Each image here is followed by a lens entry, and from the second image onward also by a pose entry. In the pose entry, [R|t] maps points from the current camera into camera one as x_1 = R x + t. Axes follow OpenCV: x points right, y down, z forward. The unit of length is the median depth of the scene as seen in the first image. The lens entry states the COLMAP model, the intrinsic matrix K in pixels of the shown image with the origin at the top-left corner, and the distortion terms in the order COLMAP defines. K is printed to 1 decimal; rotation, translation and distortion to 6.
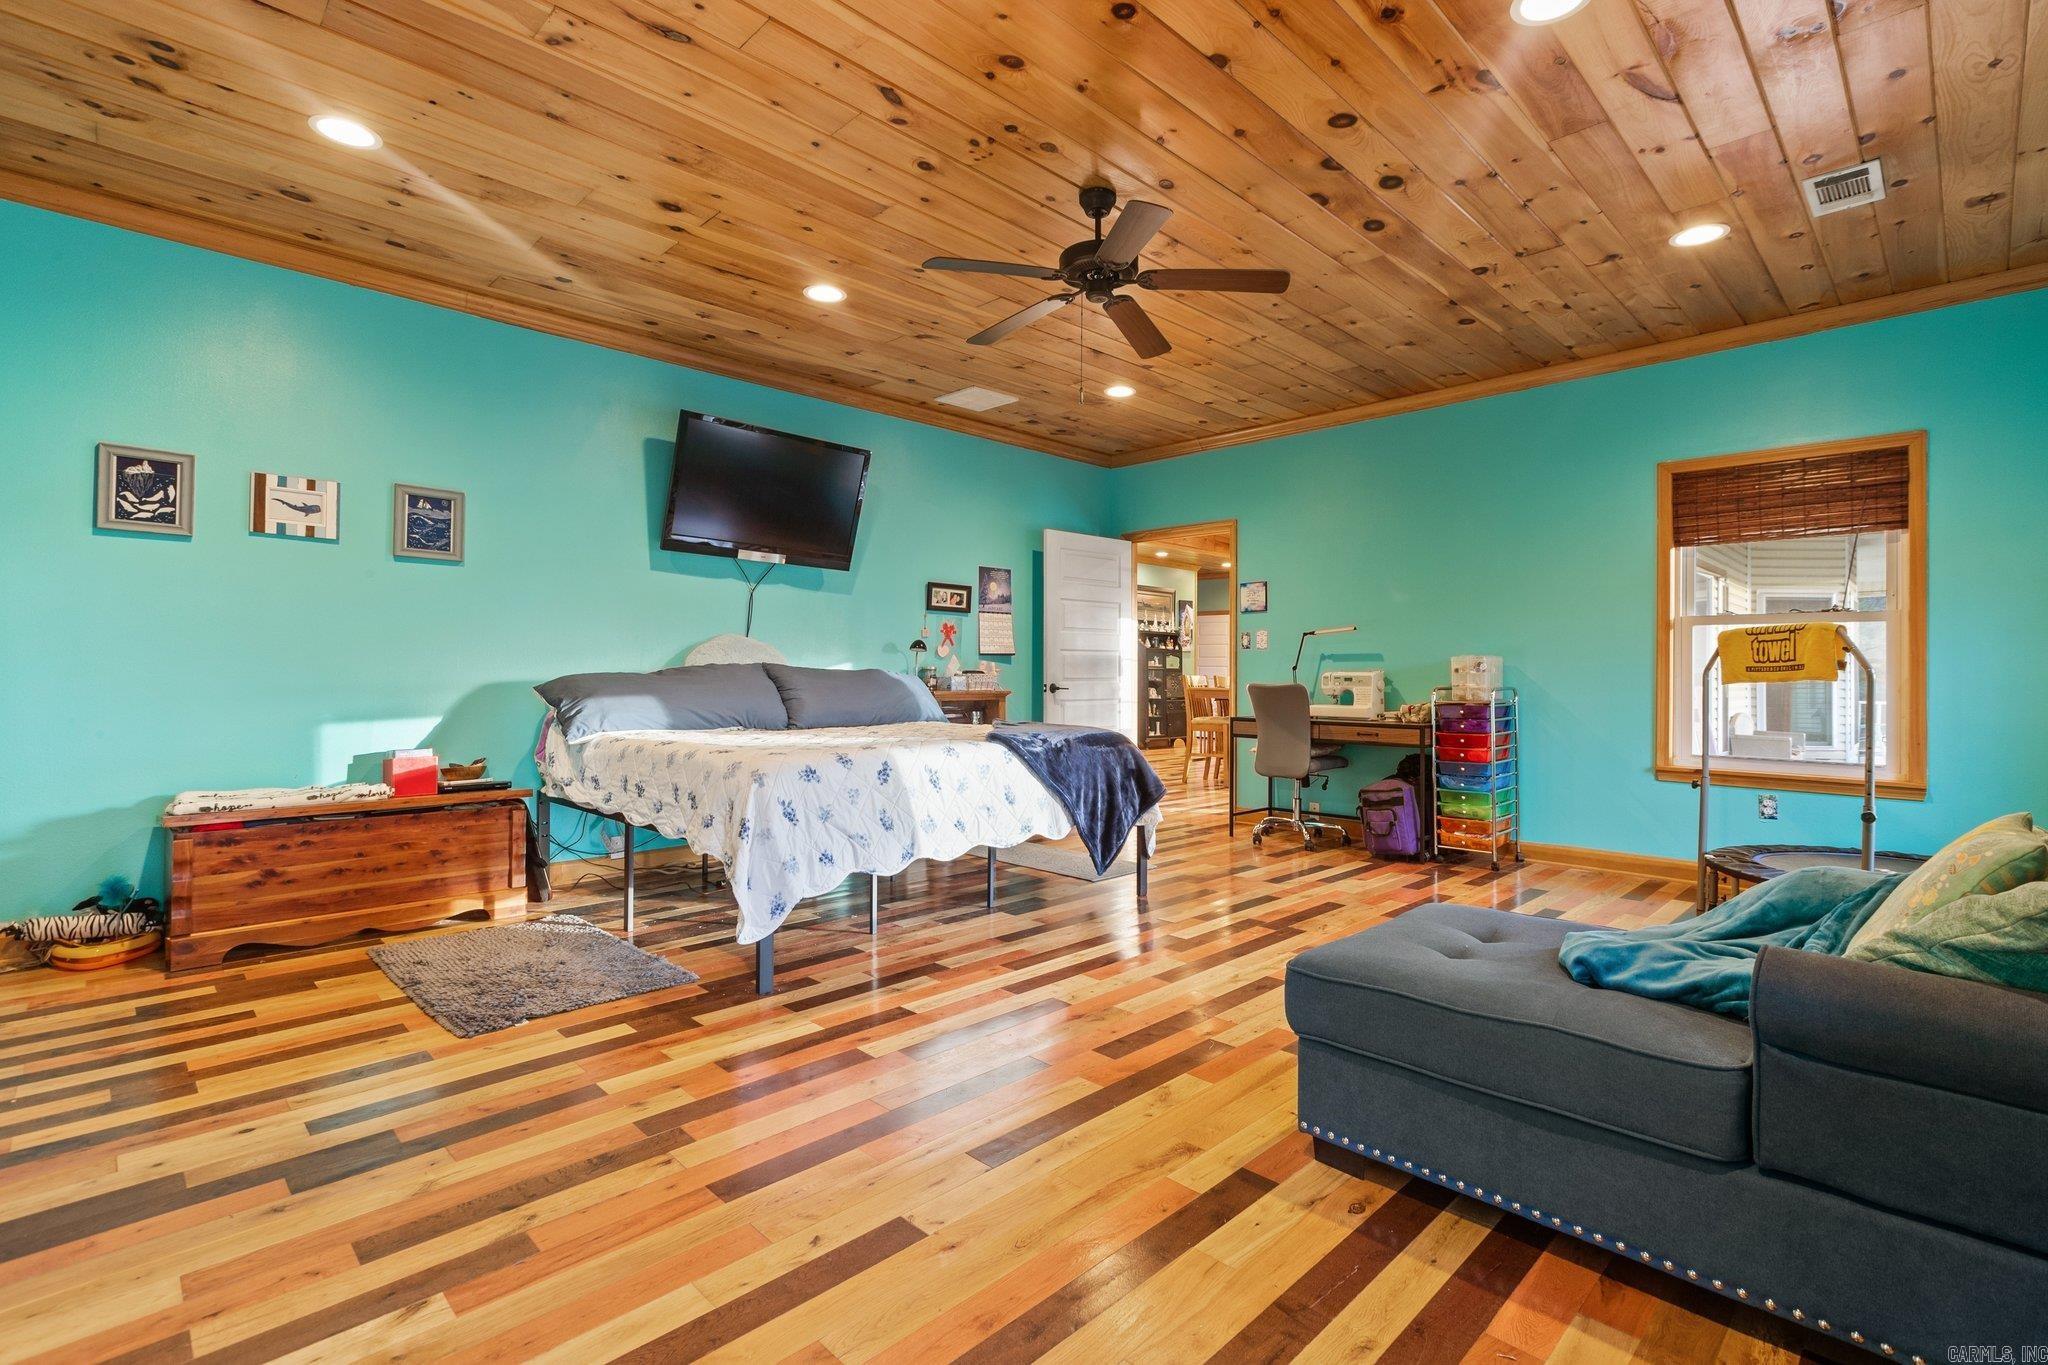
lens RADIAL K [[920.3, 0, 980.4], [0, 920.3, 660.4], [0, 0, 1]] dist [0.002361, 0.000316]
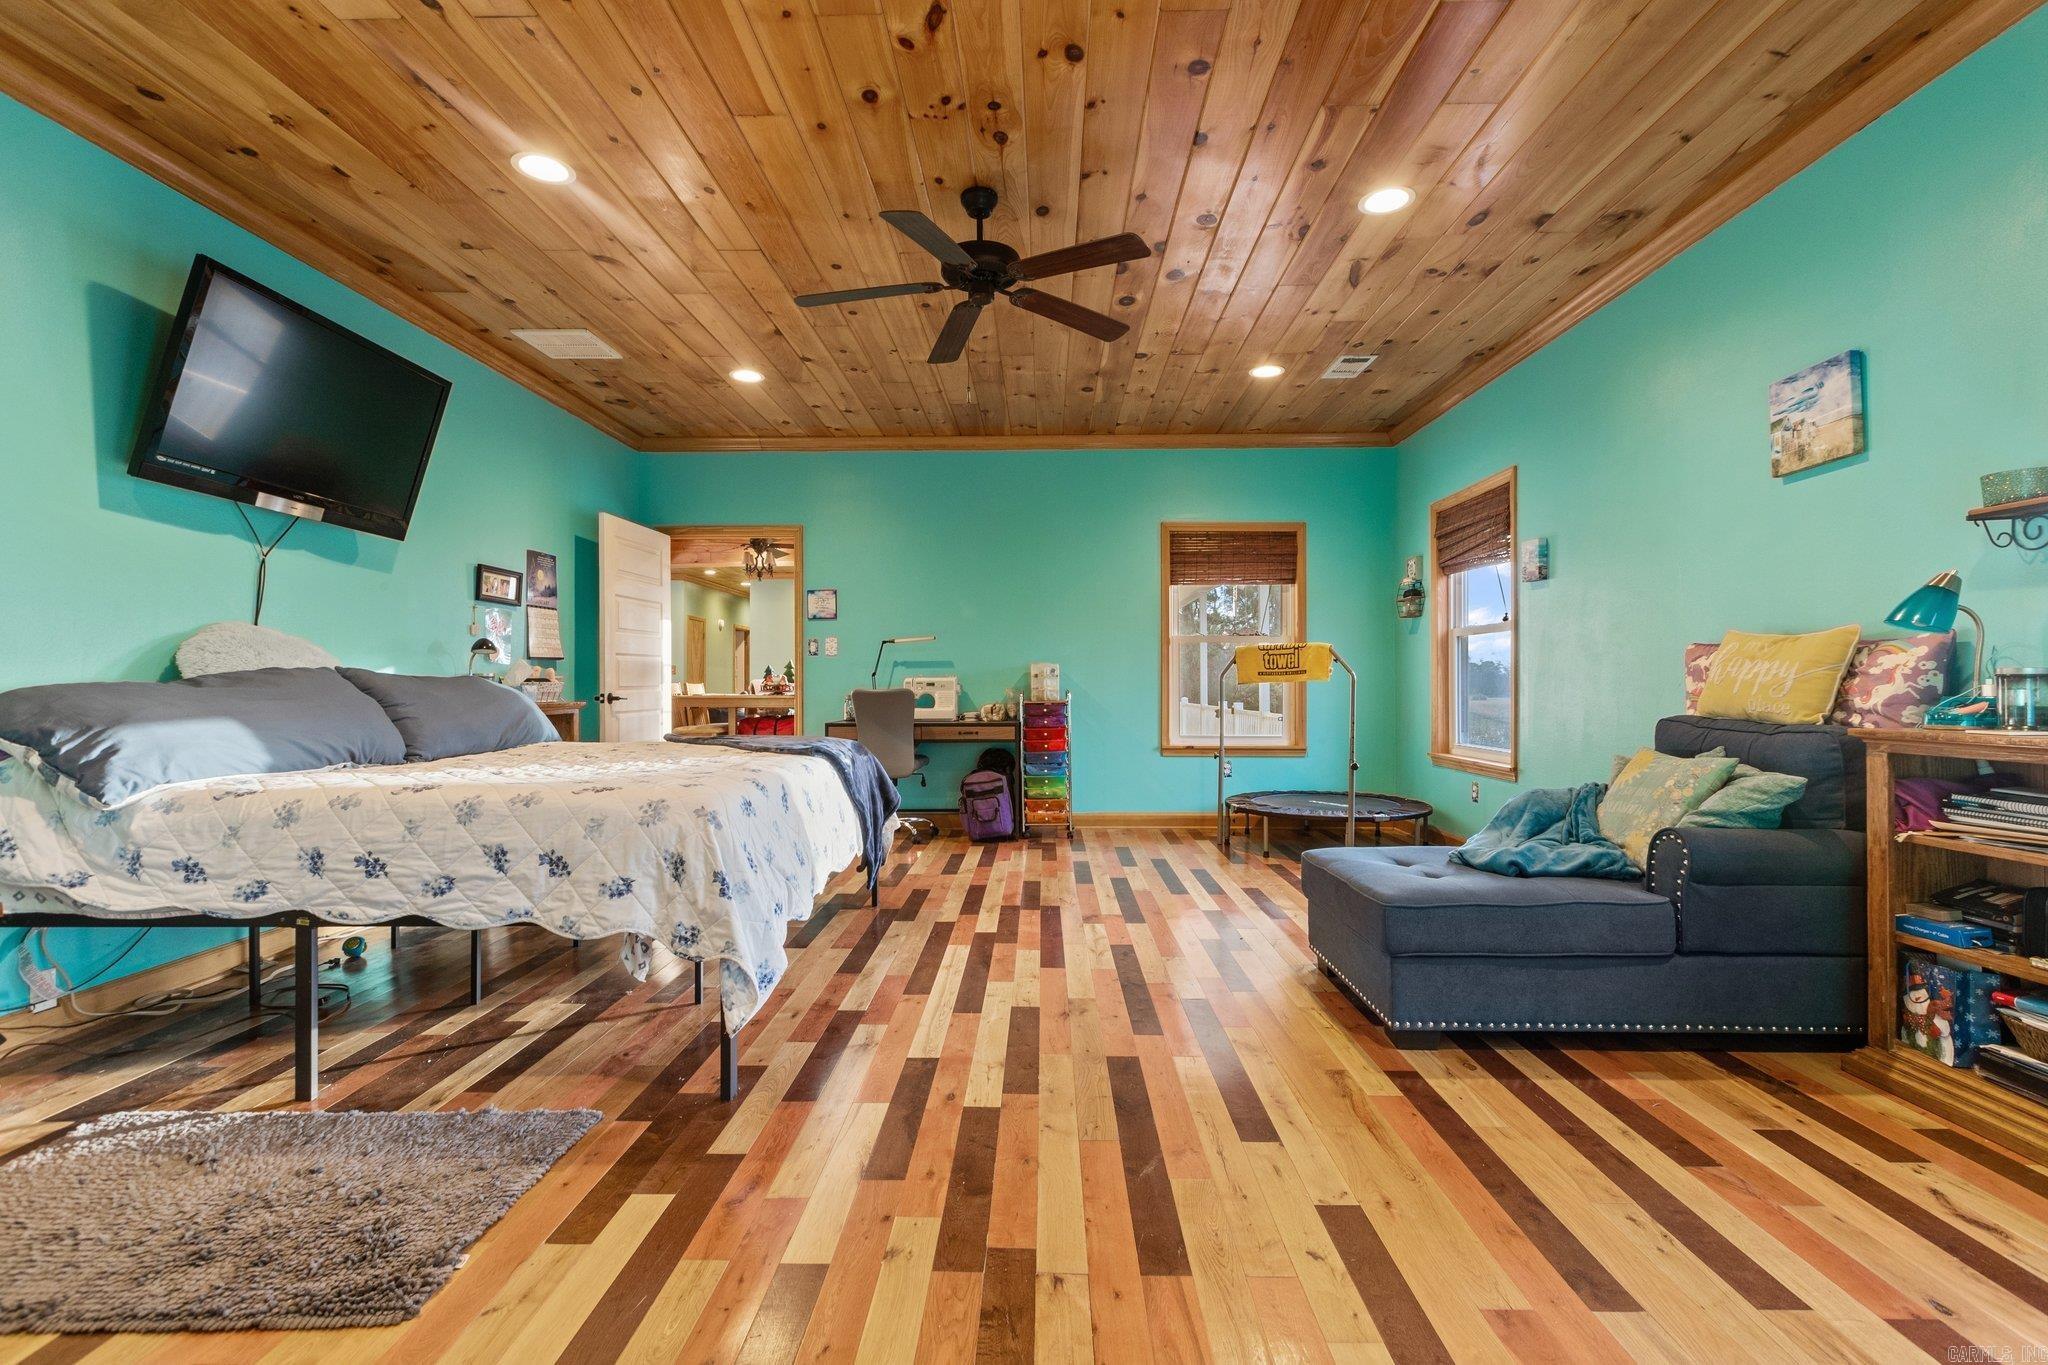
lens RADIAL K [[920.3, 0, 1016.8], [0, 920.3, 675.4], [0, 0, 1]] dist [0.002361, 0.000316]
pose [[0.717535, -0.002196, 0.696519, -0.364516], [-0.002818, 0.999978, 0.006056, 0.003492], [-0.696517, -0.006308, 0.717513, 0.175910]]
